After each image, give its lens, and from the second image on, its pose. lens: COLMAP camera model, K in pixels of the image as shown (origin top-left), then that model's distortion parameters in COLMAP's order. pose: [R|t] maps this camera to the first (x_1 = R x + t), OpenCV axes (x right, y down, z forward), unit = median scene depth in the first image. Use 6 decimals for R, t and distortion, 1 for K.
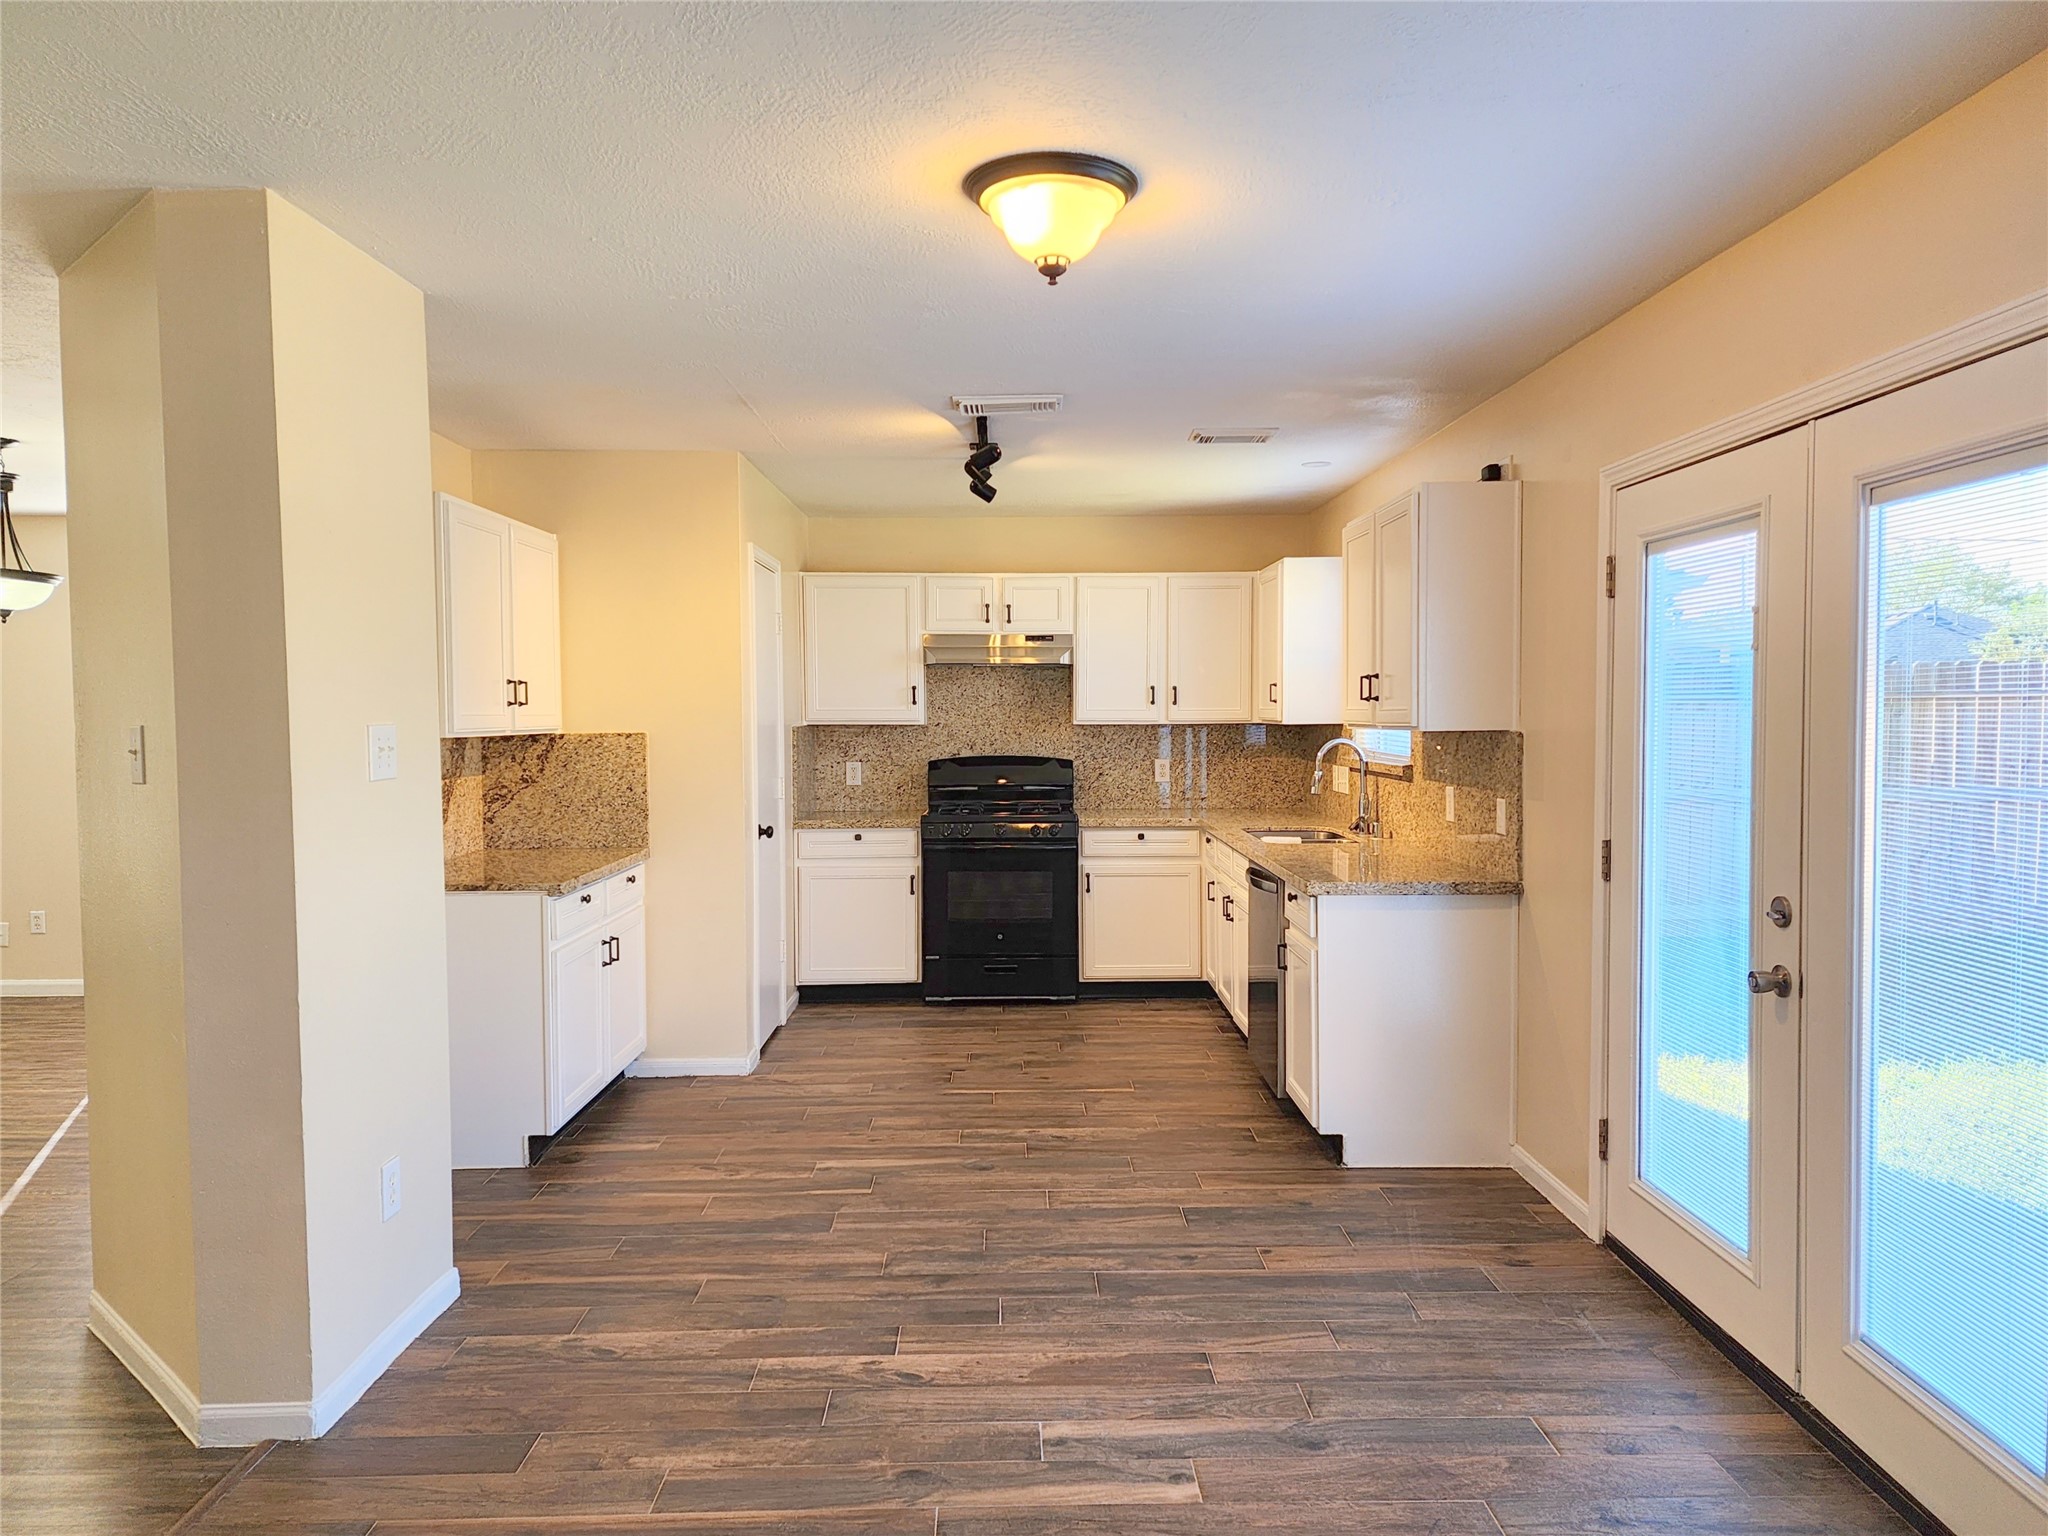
lens RADIAL K [[1396.6, 0, 1024.0], [0, 1396.6, 768.0], [0, 0, 1]] dist [0.058525, -0.063364]
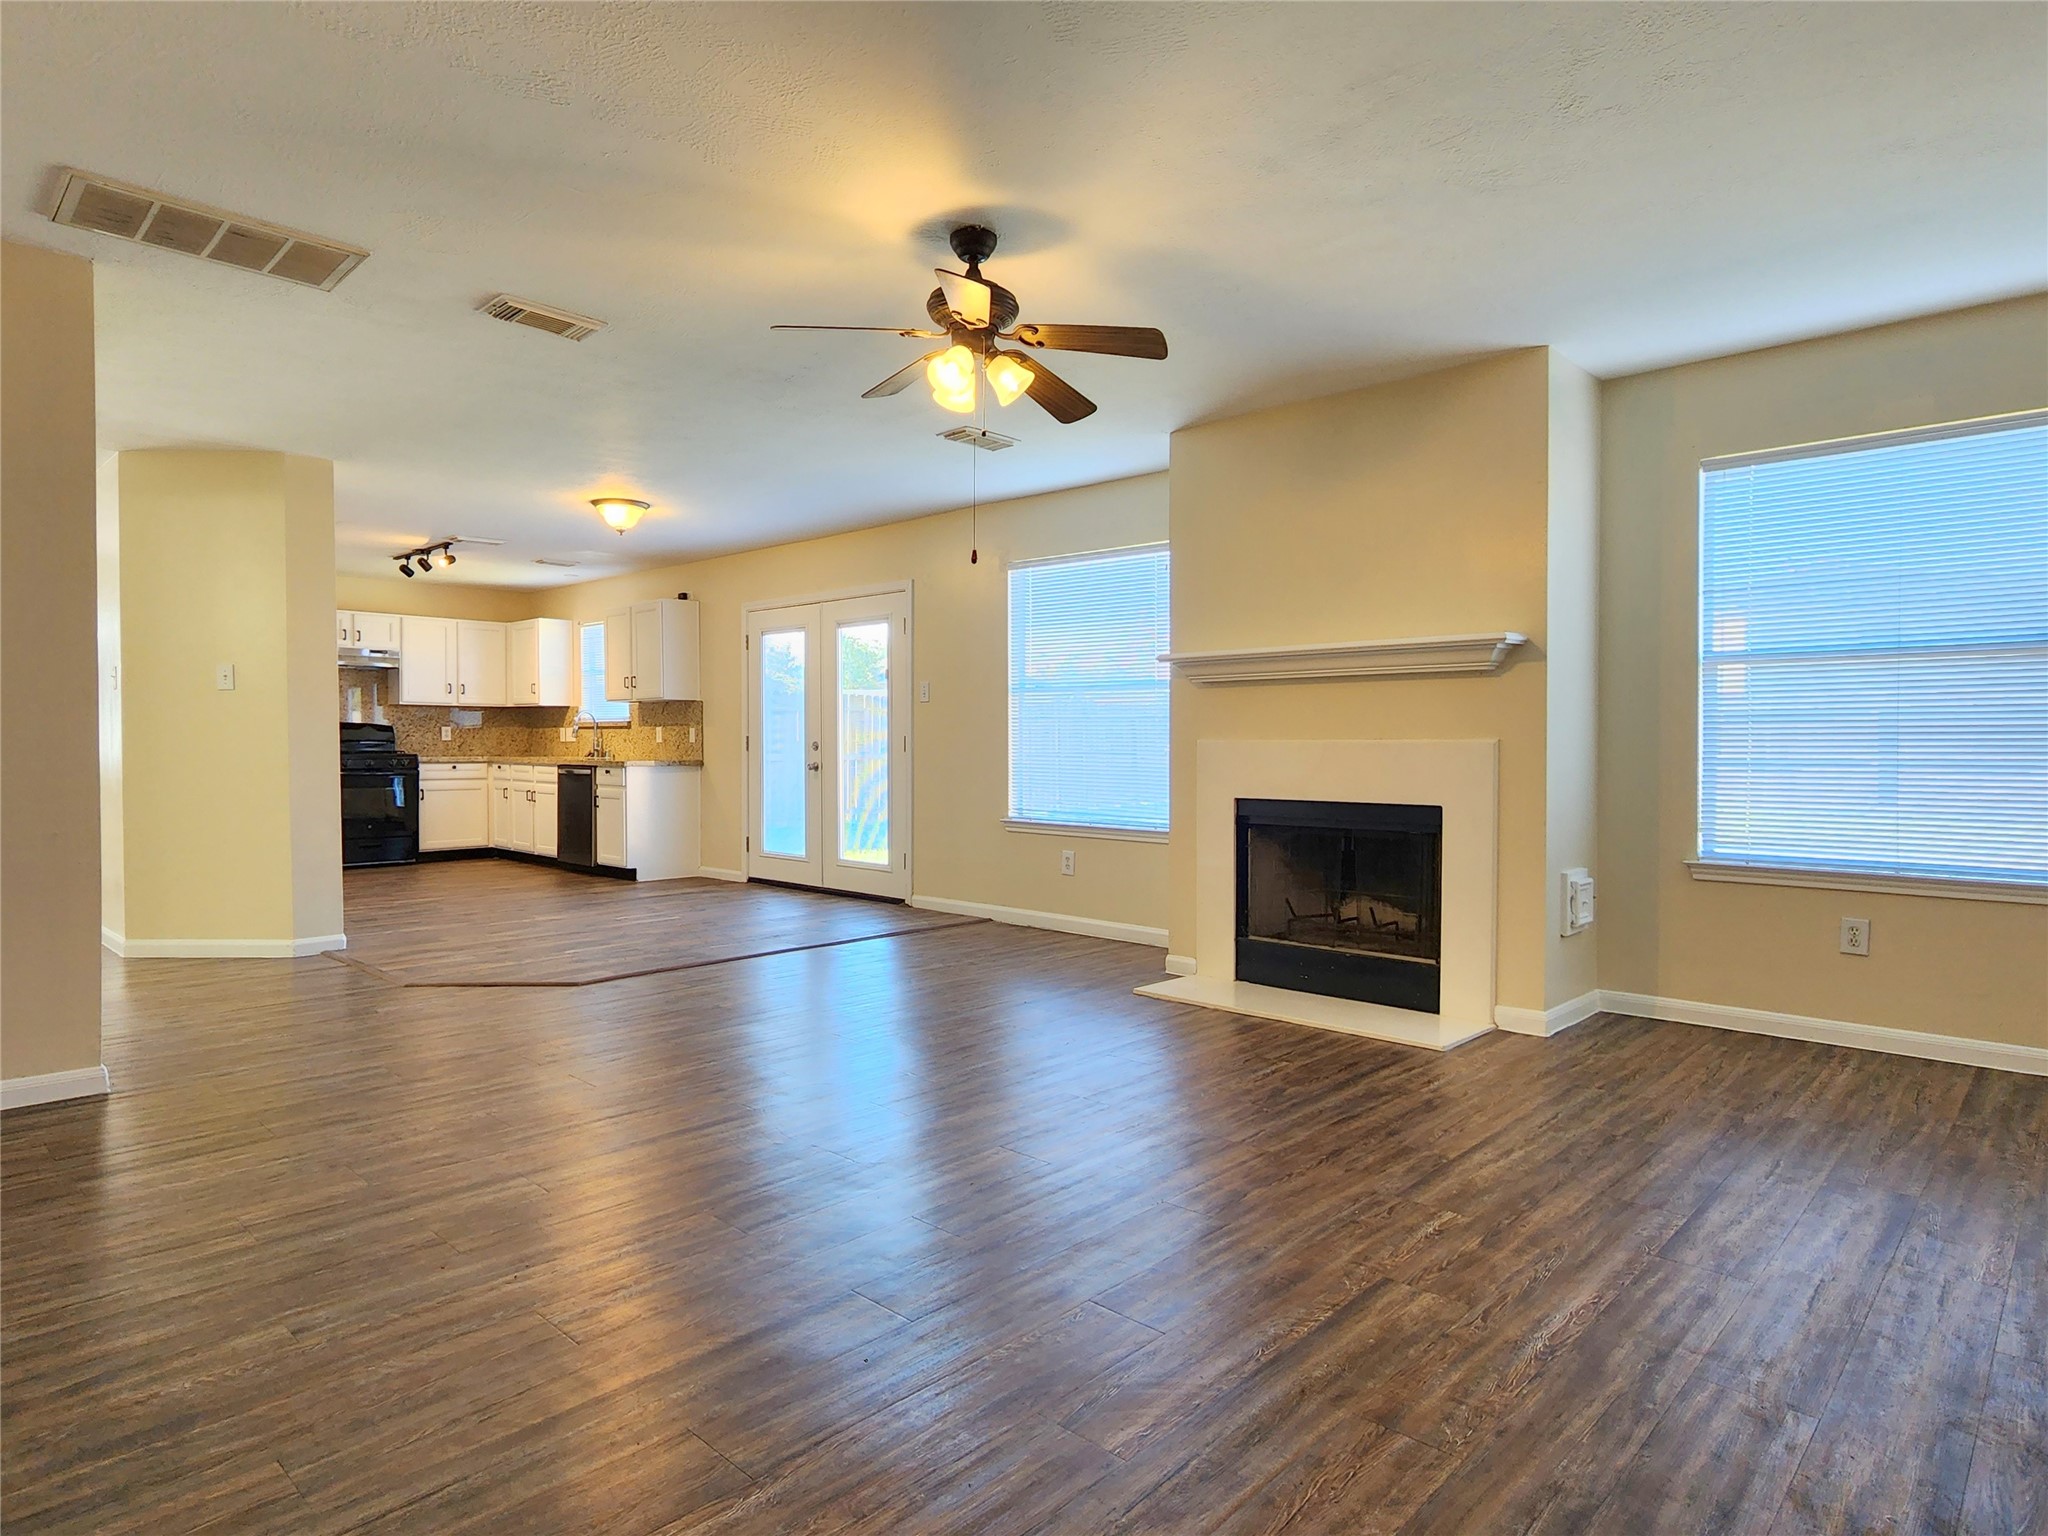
lens RADIAL K [[1176.9, 0, 1024.0], [0, 1176.9, 768.0], [0, 0, 1]] dist [-0.003232, -0.000432]
pose [[0.696840, -0.010541, 0.717149, -0.487840], [0.025878, 0.999610, -0.010453, 0.085257], [-0.716760, 0.025843, 0.696841, -0.565387]]
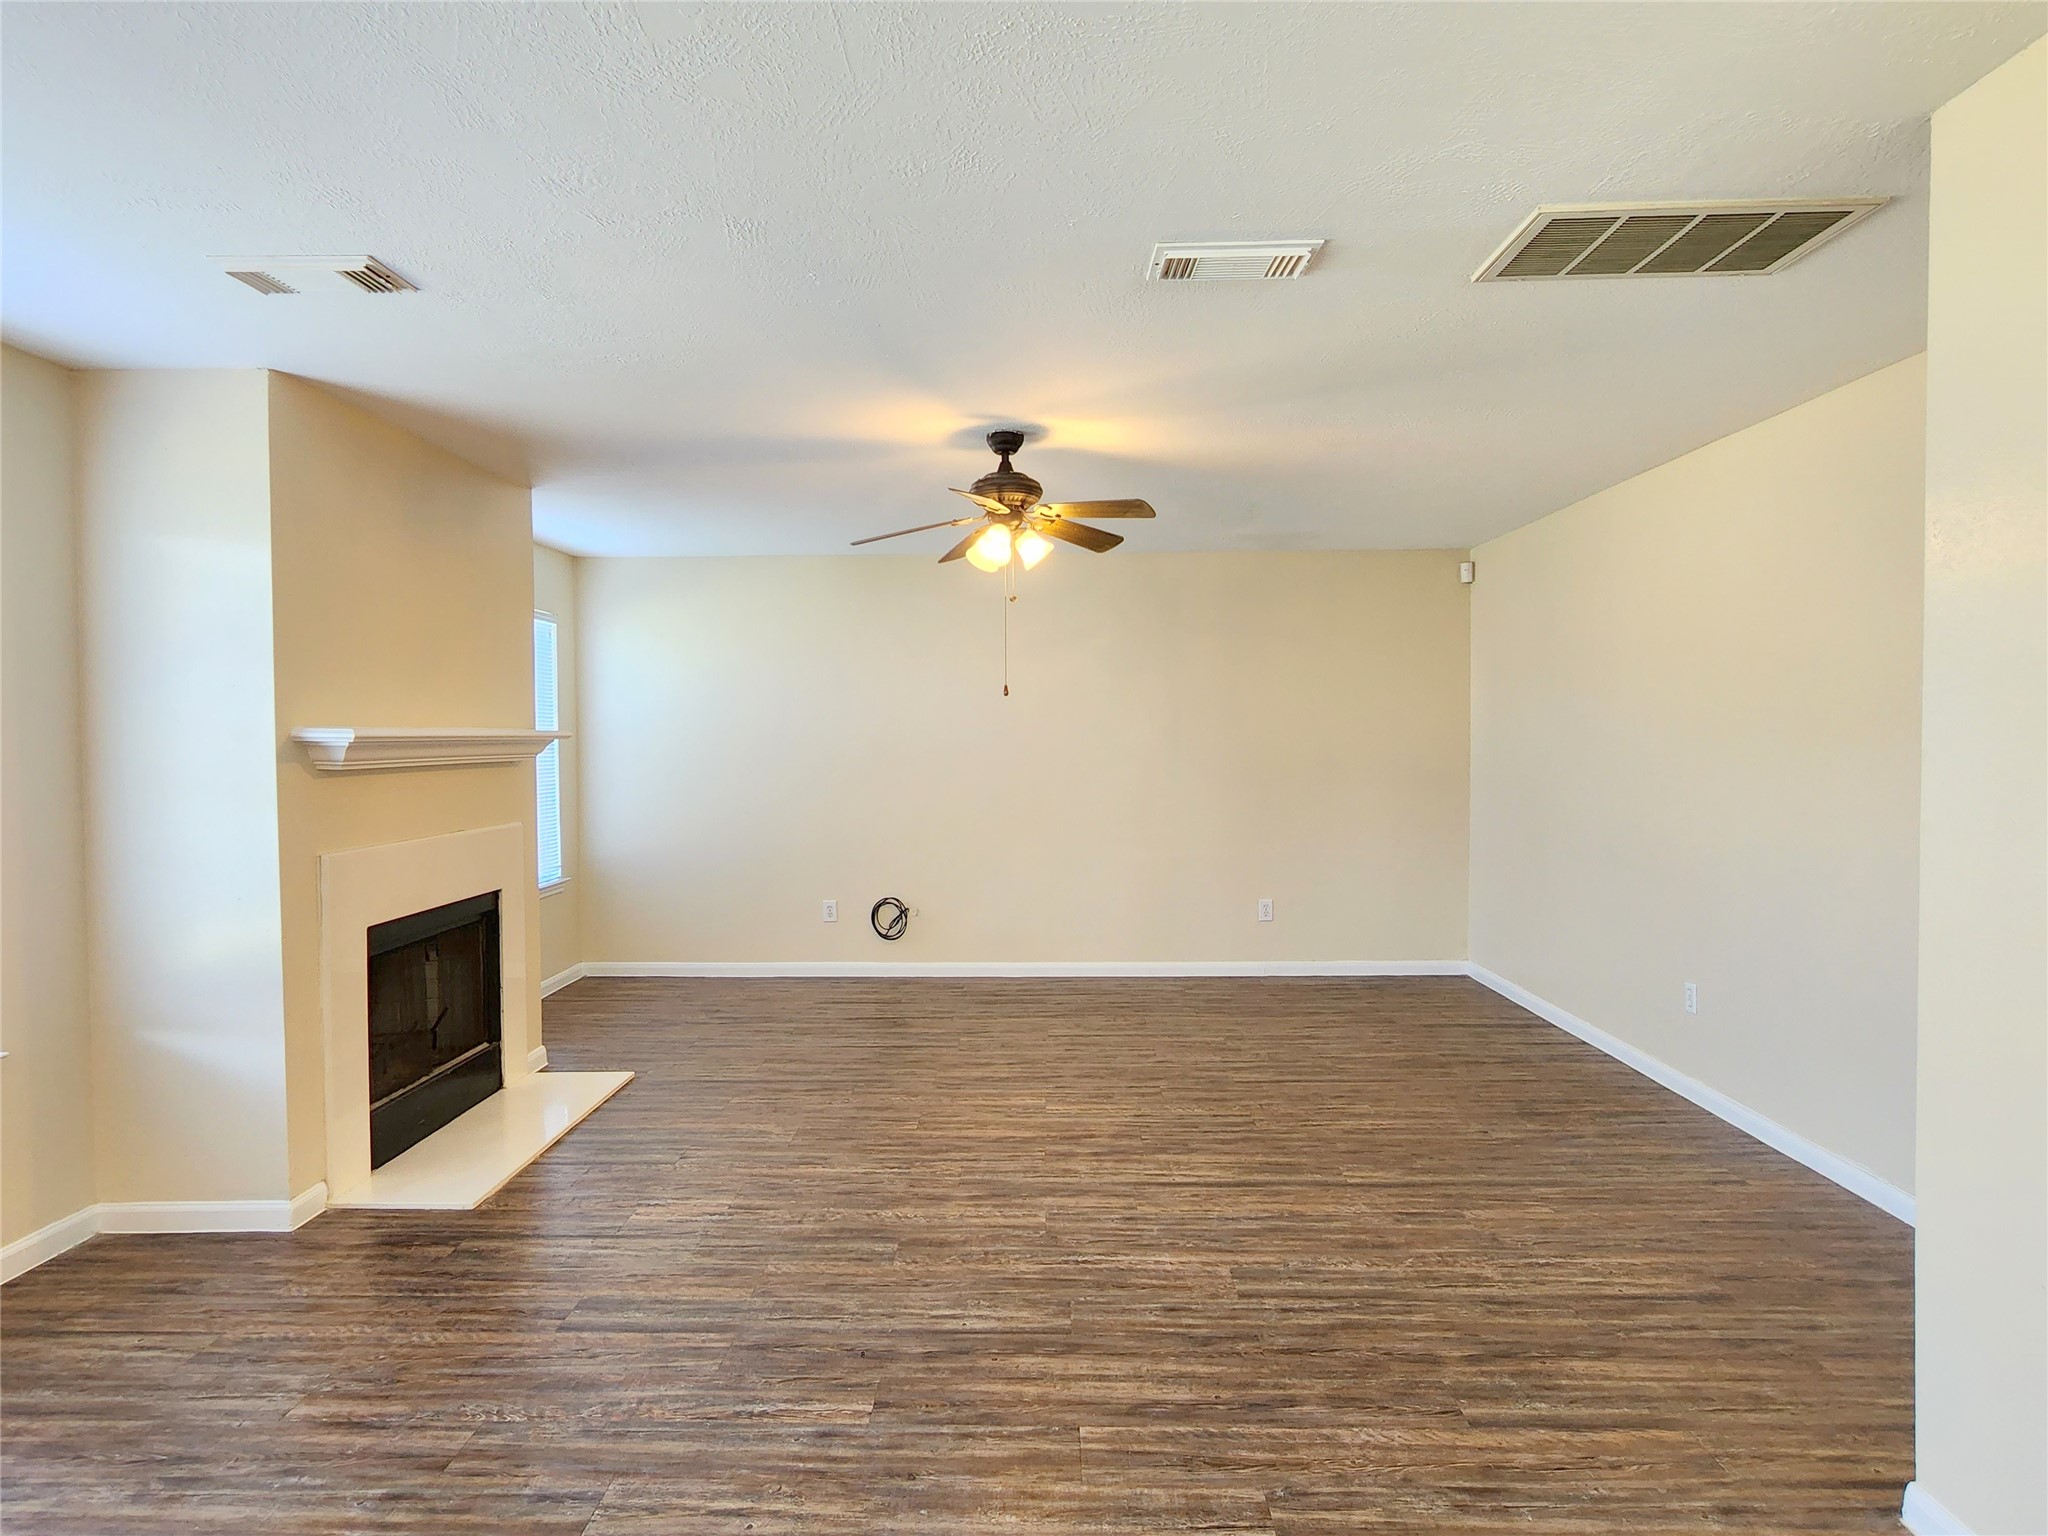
lens RADIAL K [[1162.5, 0, 1022.4], [0, 1162.5, 773.9], [0, 0, 1]] dist [-0.001755, 0.000555]
pose [[-0.999539, 0.009202, 0.028920, -0.174989], [0.011339, 0.997148, 0.074610, -0.009779], [-0.028151, 0.074903, -0.996793, 0.400016]]
